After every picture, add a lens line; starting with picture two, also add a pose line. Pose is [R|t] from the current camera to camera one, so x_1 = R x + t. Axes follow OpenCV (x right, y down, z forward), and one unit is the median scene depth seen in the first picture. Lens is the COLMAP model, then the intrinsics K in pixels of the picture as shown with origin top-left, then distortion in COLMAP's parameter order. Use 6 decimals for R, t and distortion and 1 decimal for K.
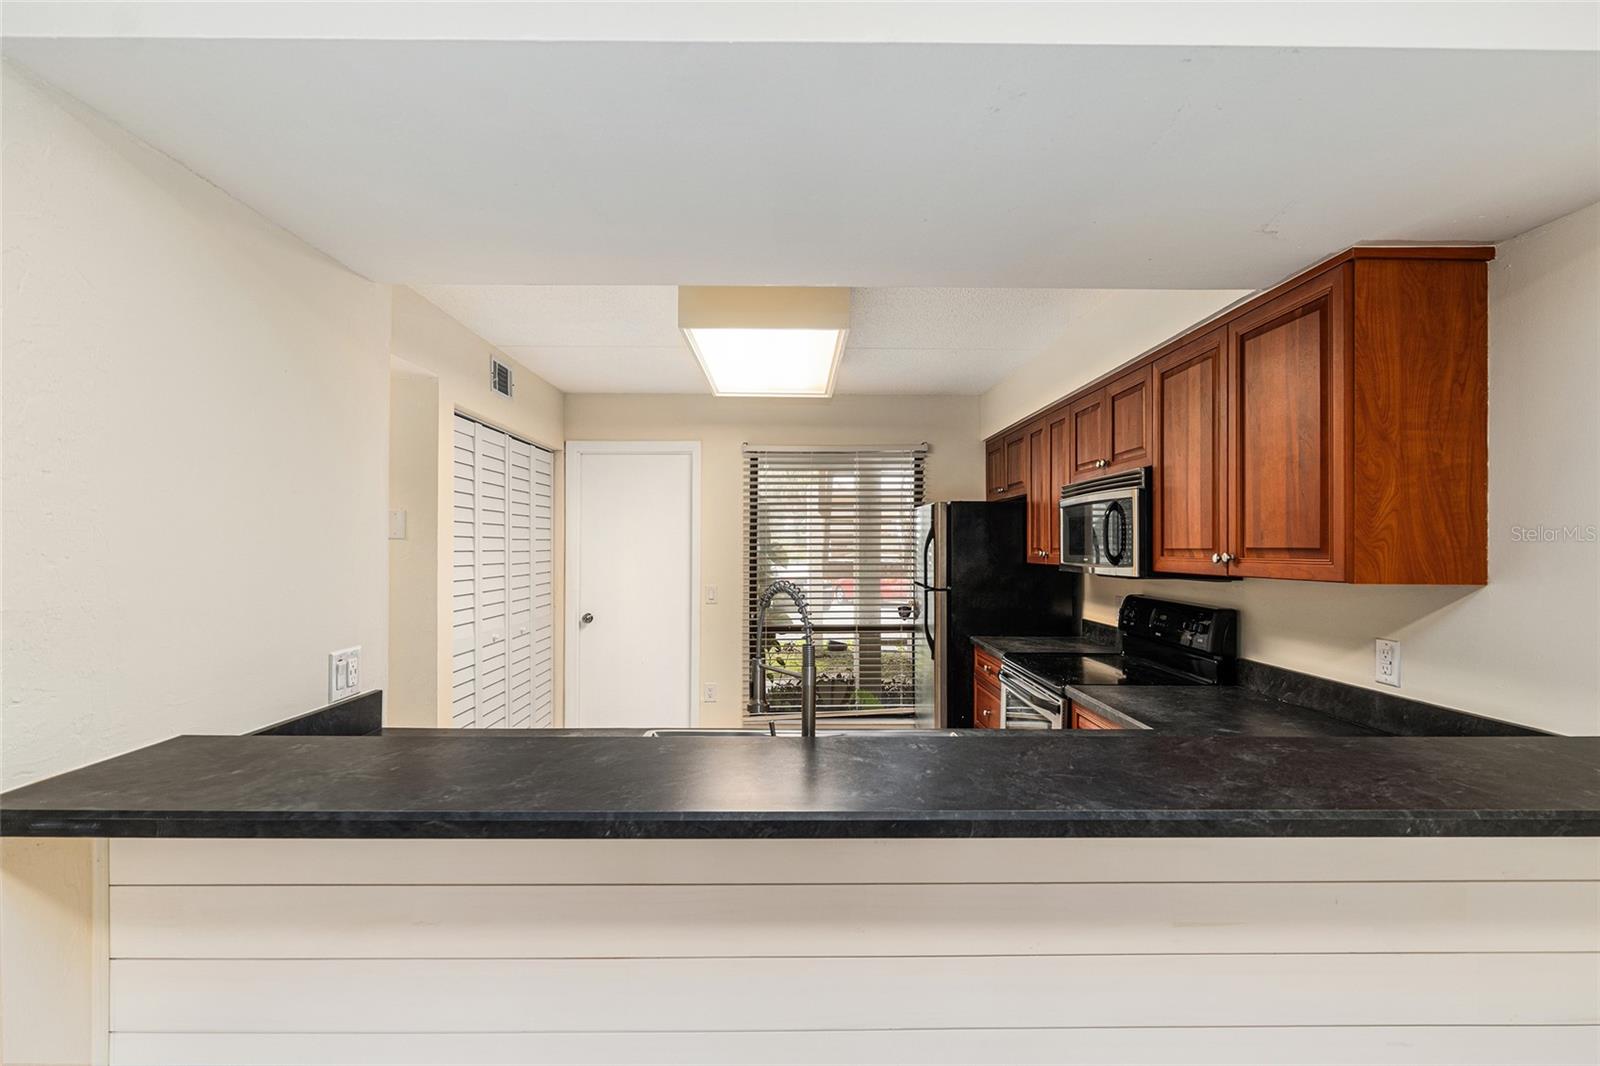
lens RADIAL K [[706.9, 0, 798.9], [0, 706.9, 541.3], [0, 0, 1]] dist [-0.002520, 0.000276]
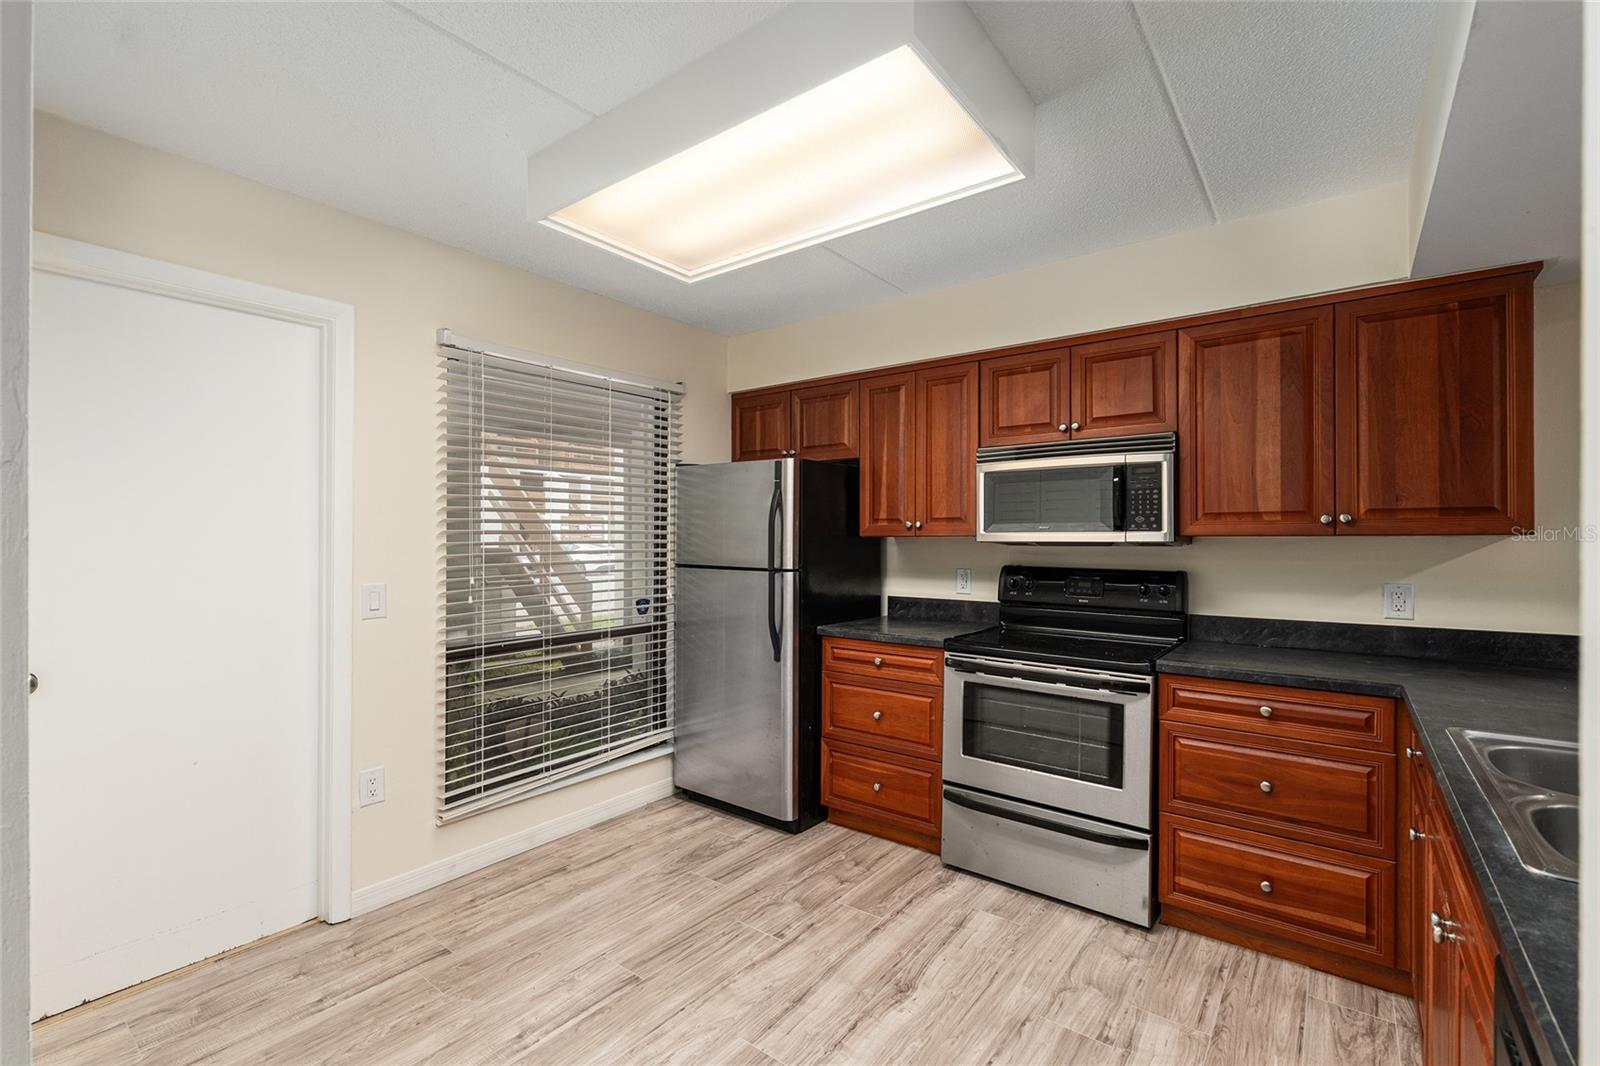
lens RADIAL K [[684.4, 0, 790.3], [0, 684.4, 536.7], [0, 0, 1]] dist [-0.006829, 0.000130]
pose [[0.631142, 0.000739, 0.775667, -0.635133], [-0.005545, 0.999978, 0.003559, 0.044589], [-0.775648, -0.006547, 0.631132, 0.847079]]
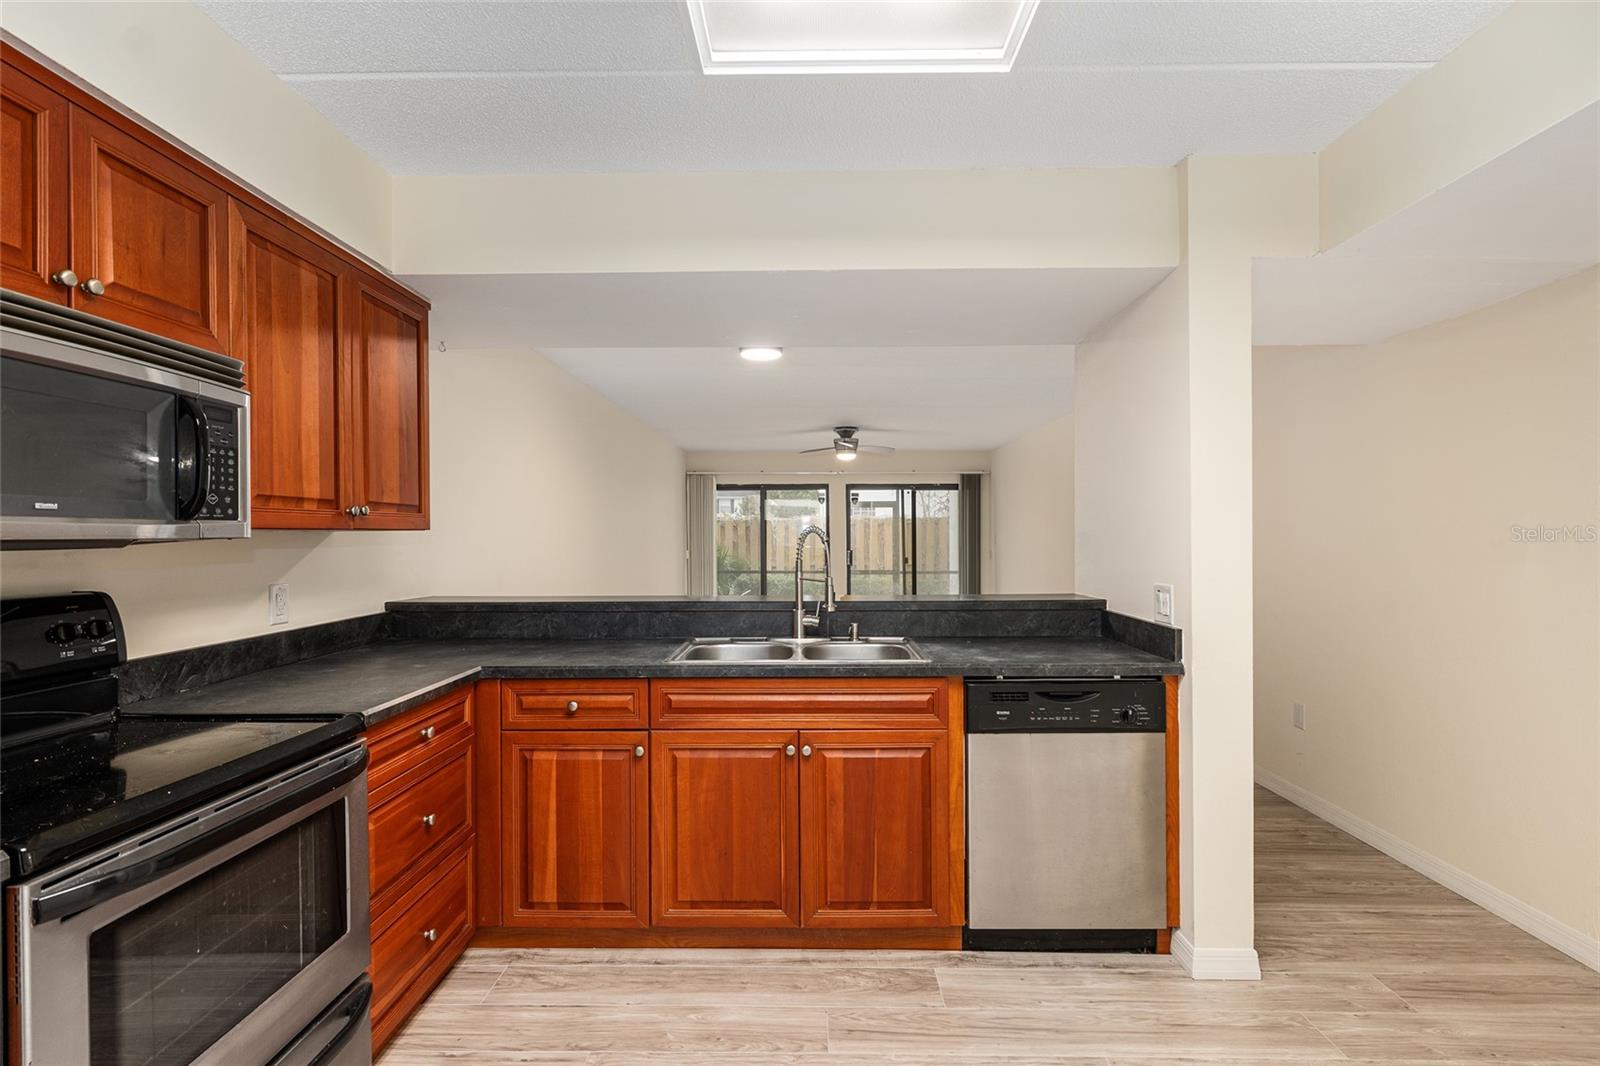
lens RADIAL K [[791.6, 0, 795.6], [0, 791.6, 537.3], [0, 0, 1]] dist [0.003446, -0.000562]
pose [[-0.999604, -0.000117, 0.028124, -0.020640], [-0.000212, 0.999994, -0.003381, 0.054116], [-0.028124, -0.003386, -0.999599, 1.761252]]
